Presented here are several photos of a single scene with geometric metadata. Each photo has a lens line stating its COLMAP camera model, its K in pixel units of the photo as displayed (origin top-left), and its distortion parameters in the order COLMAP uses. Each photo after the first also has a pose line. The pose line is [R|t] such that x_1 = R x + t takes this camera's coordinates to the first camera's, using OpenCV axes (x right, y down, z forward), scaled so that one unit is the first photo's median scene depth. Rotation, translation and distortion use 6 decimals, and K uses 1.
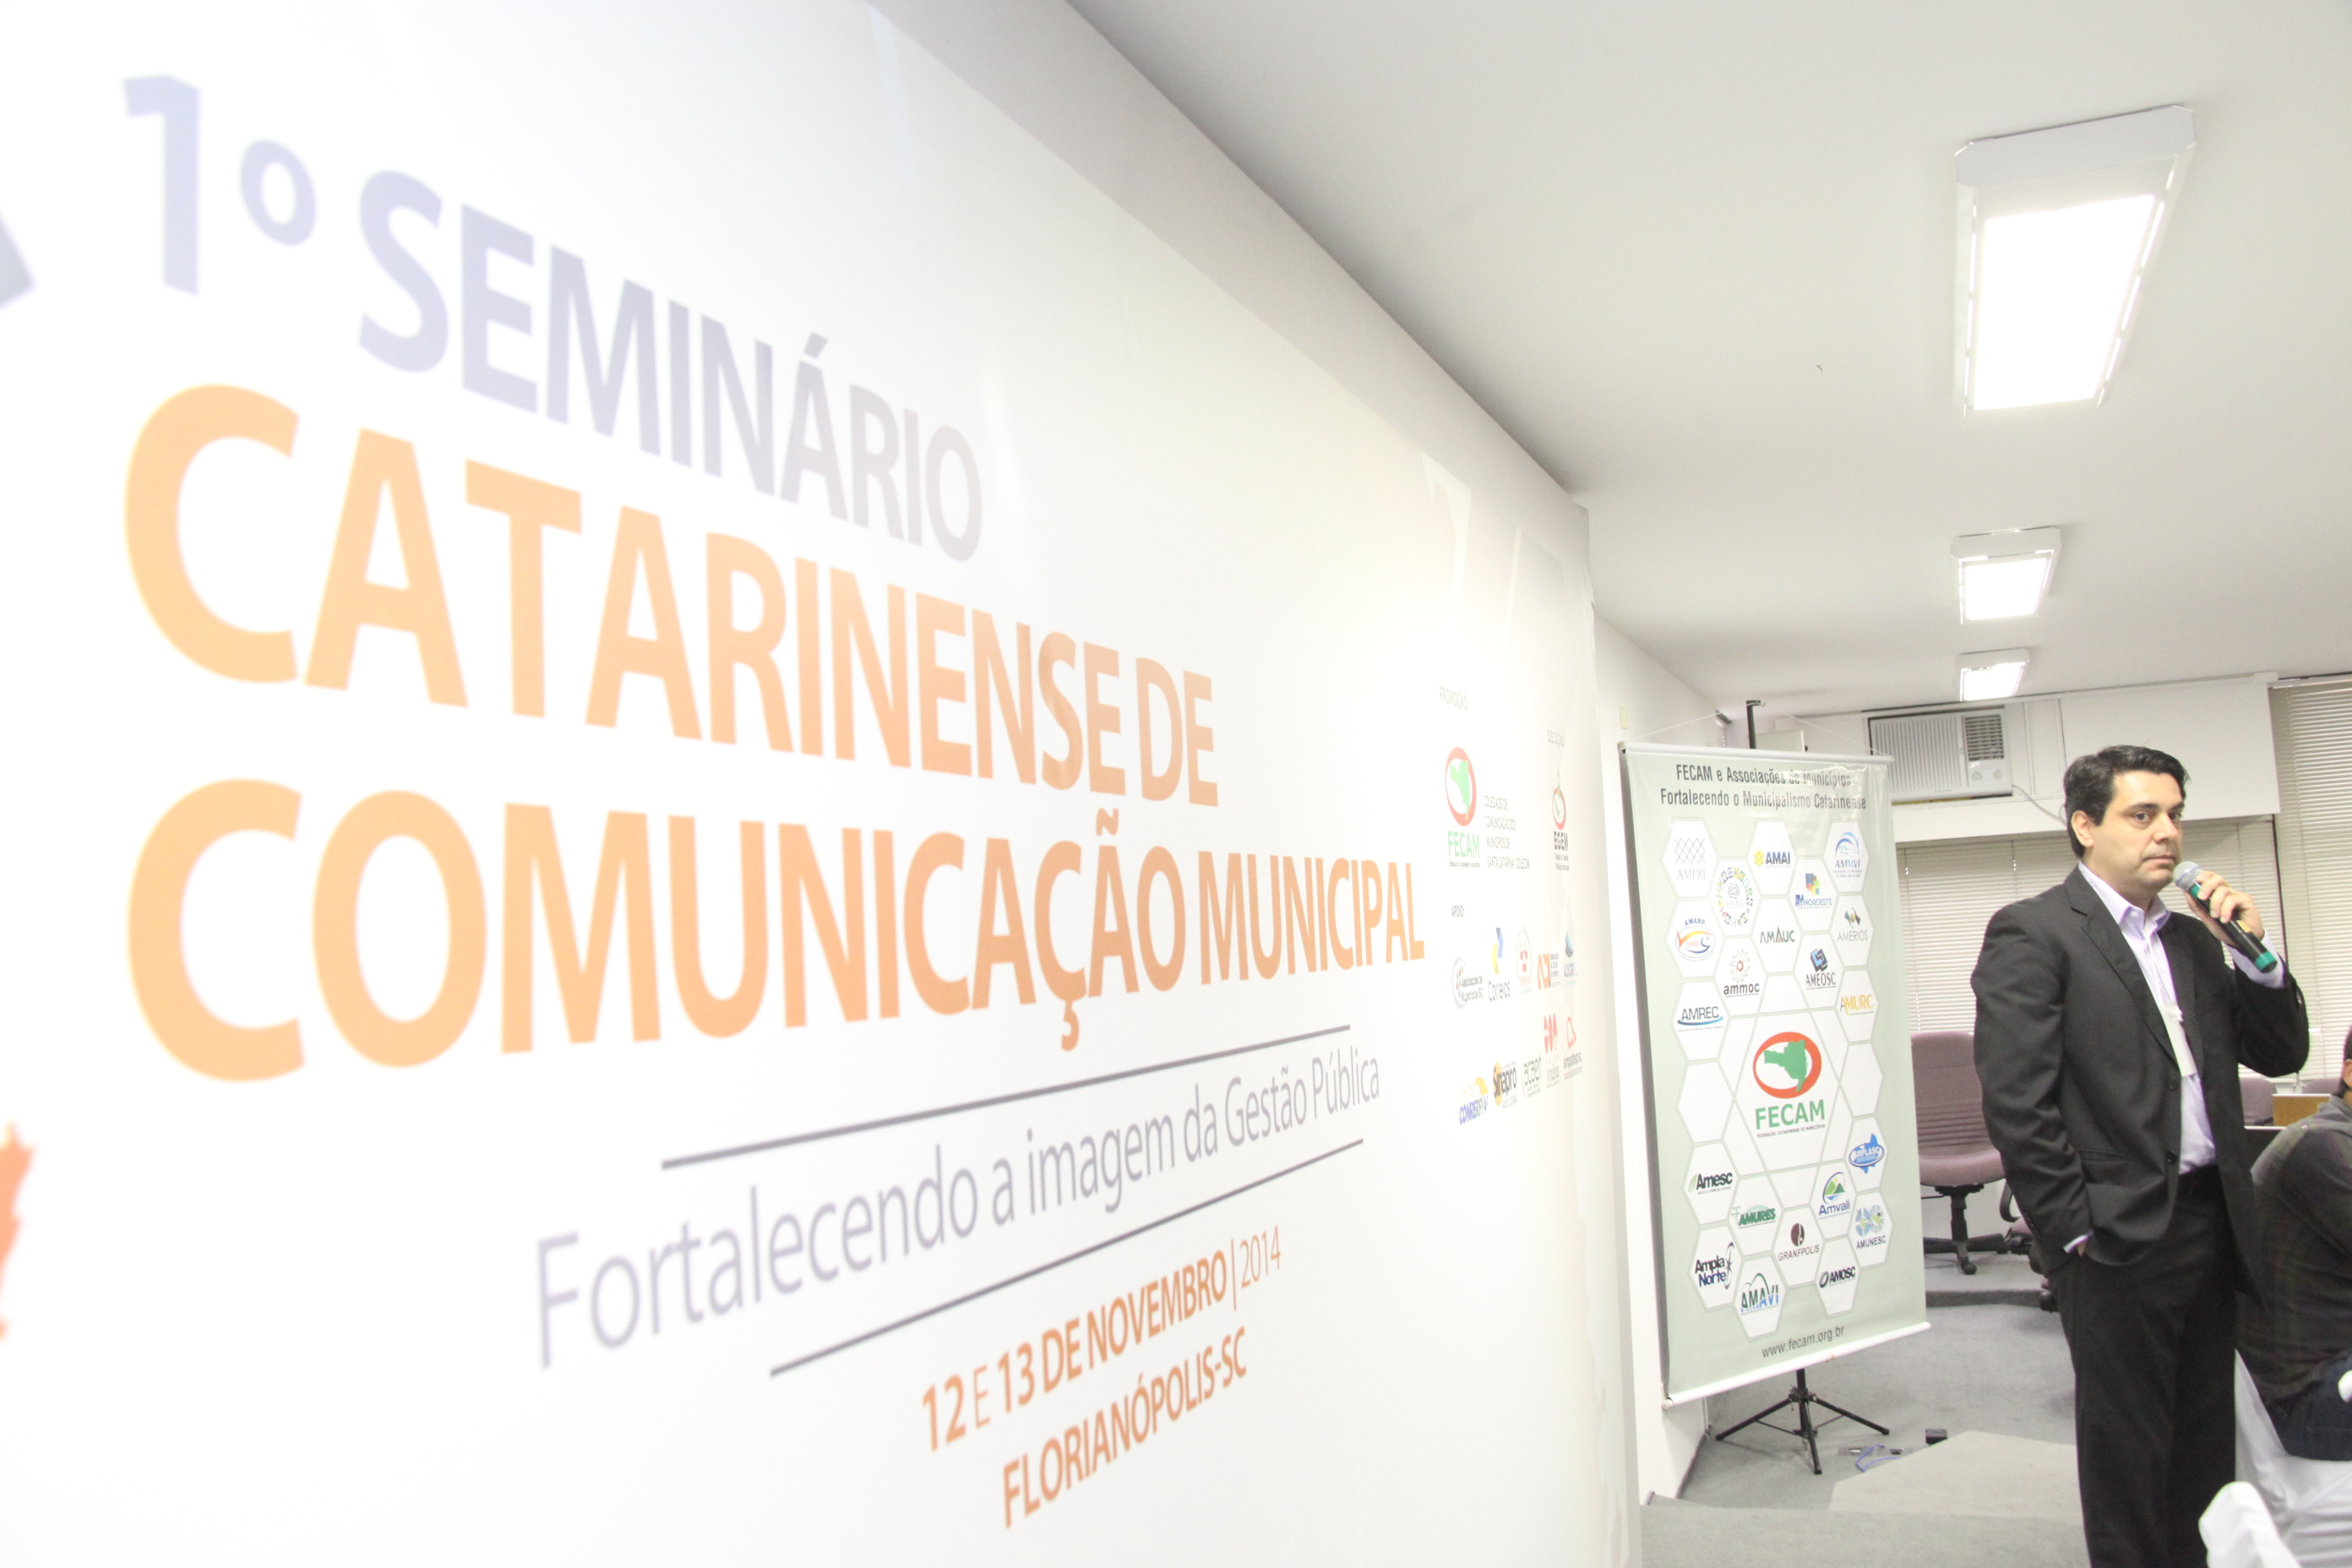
lens RADIAL K [[2058.9, 0, 1102.1], [0, 2058.9, 822.1], [0, 0, 1]] dist [-0.120539, 0.127969]
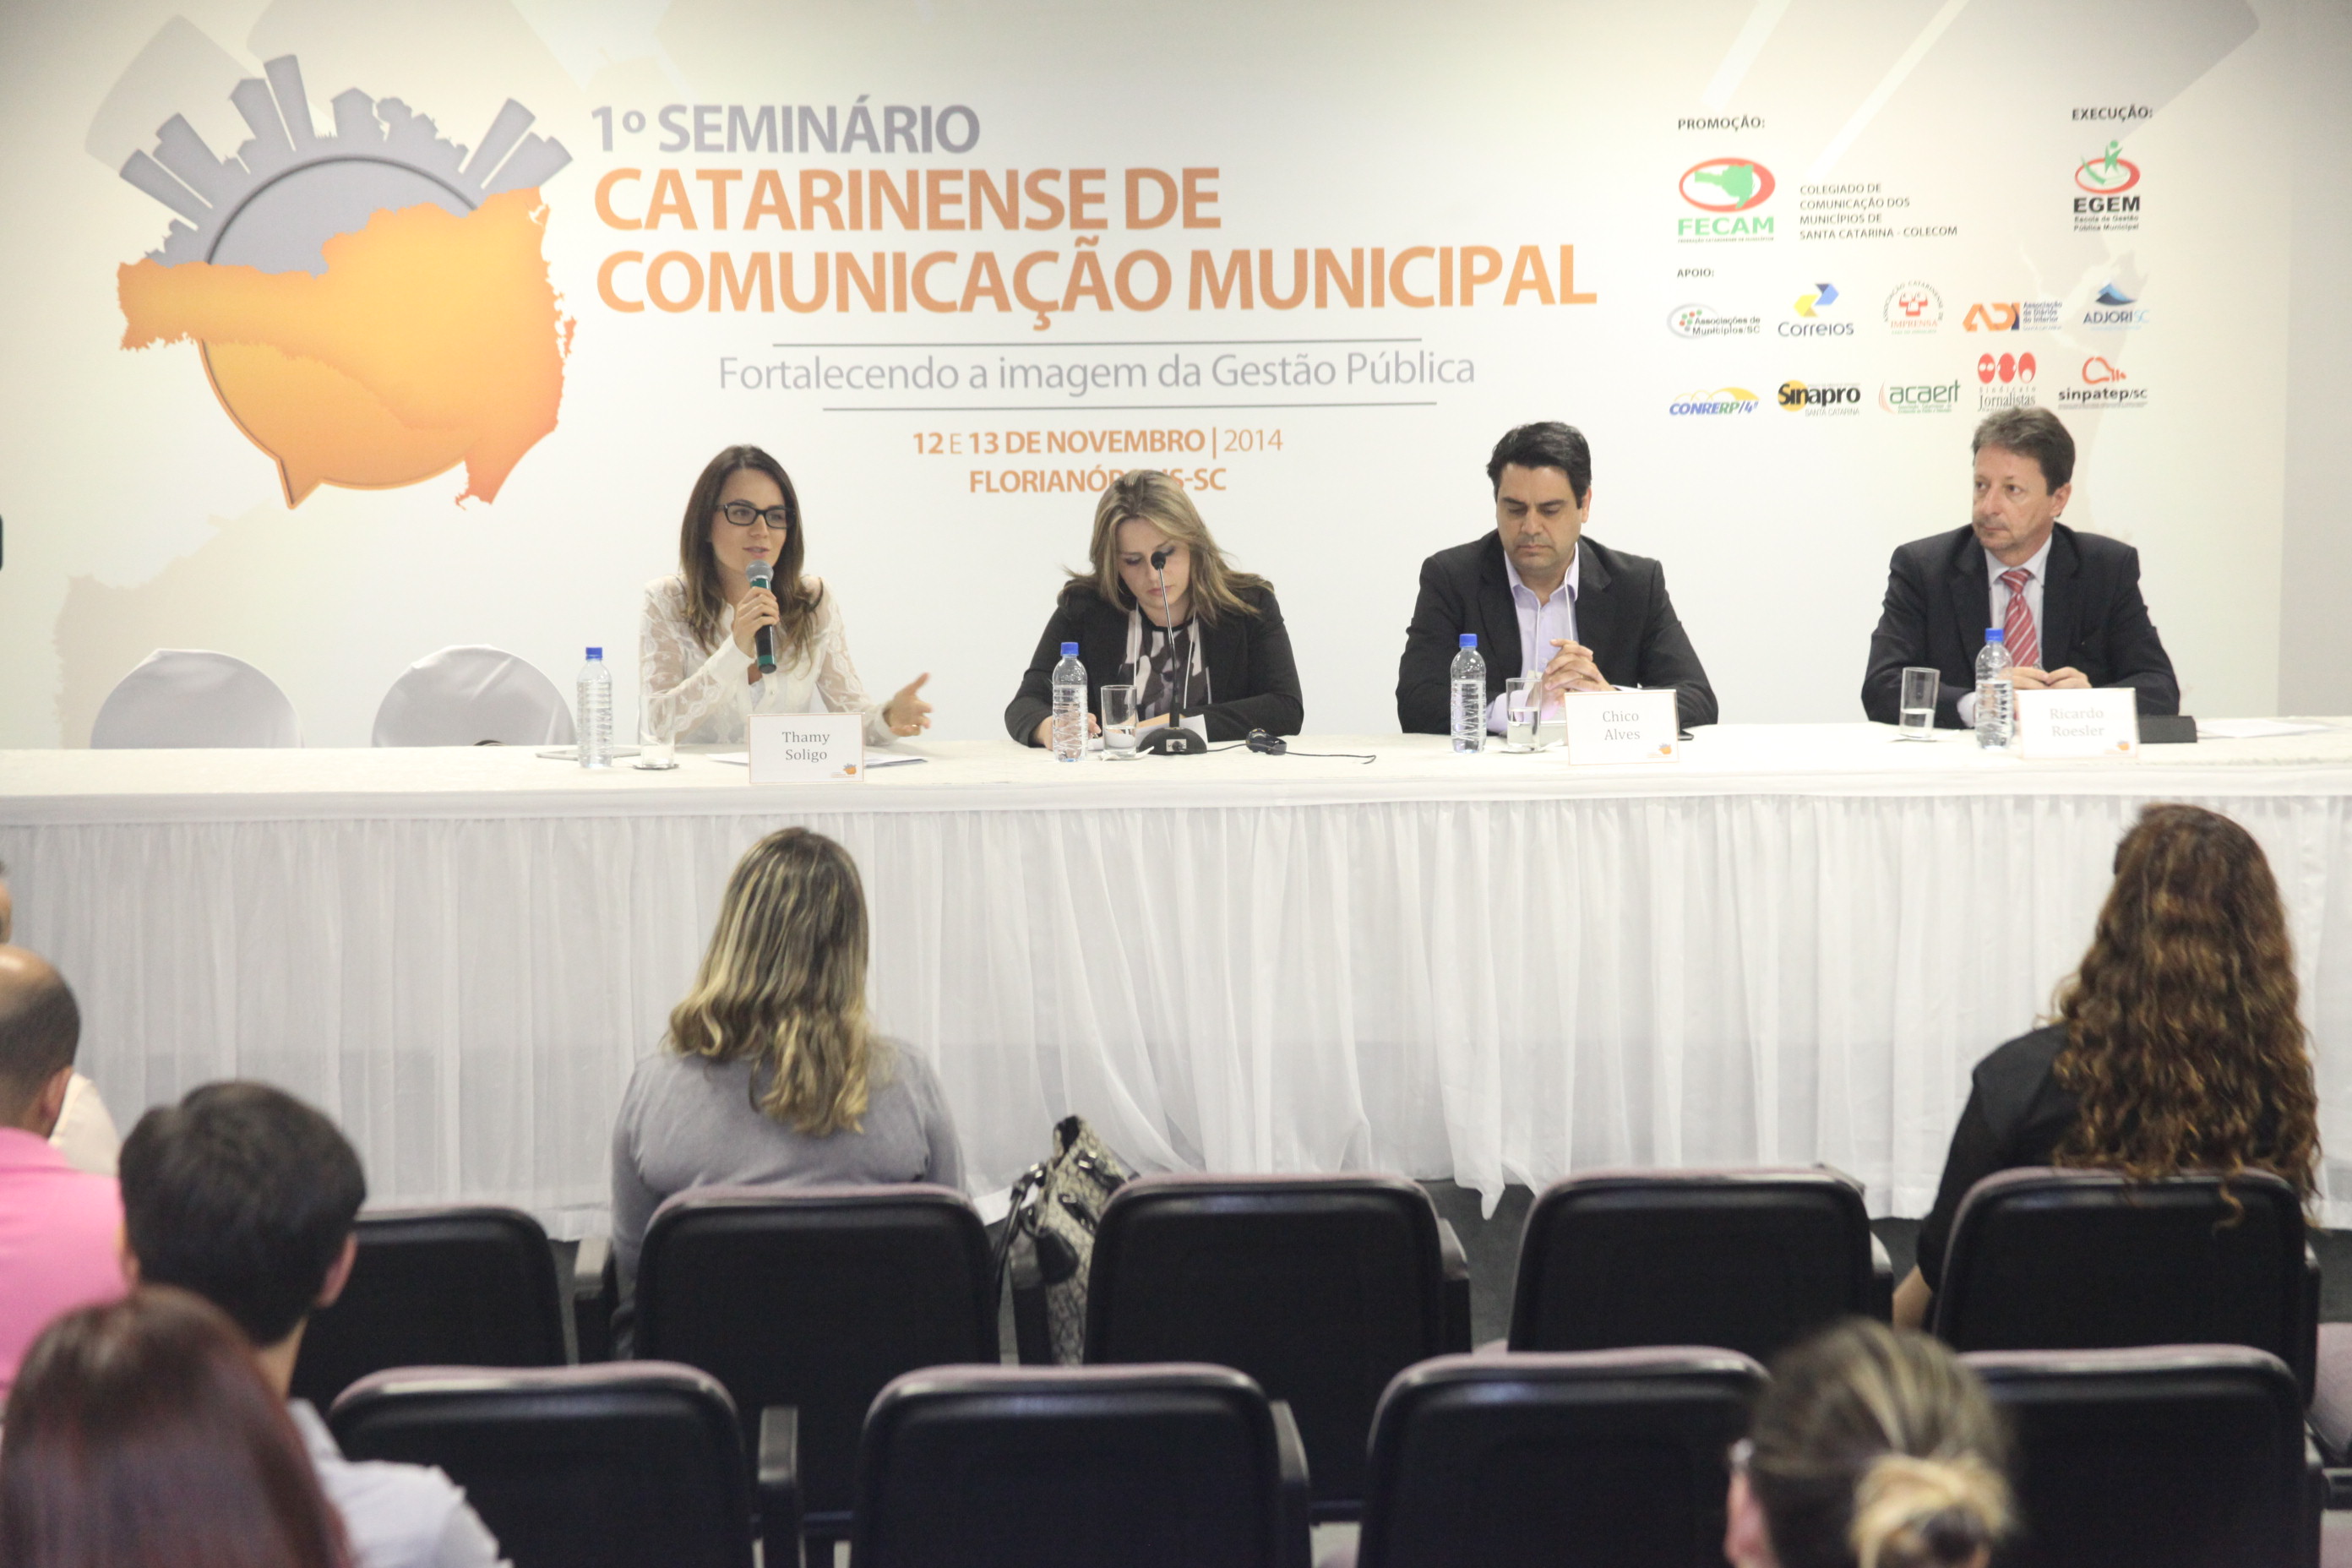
lens RADIAL K [[4675.1, 0, 1210.1], [0, 4675.1, 801.5], [0, 0, 1]] dist [0.308702, 0.000000]
pose [[0.455749, 0.145194, -0.878186, 6.346600], [0.039920, 0.982280, 0.183121, -0.453389], [0.889213, -0.118514, 0.441877, -1.794949]]
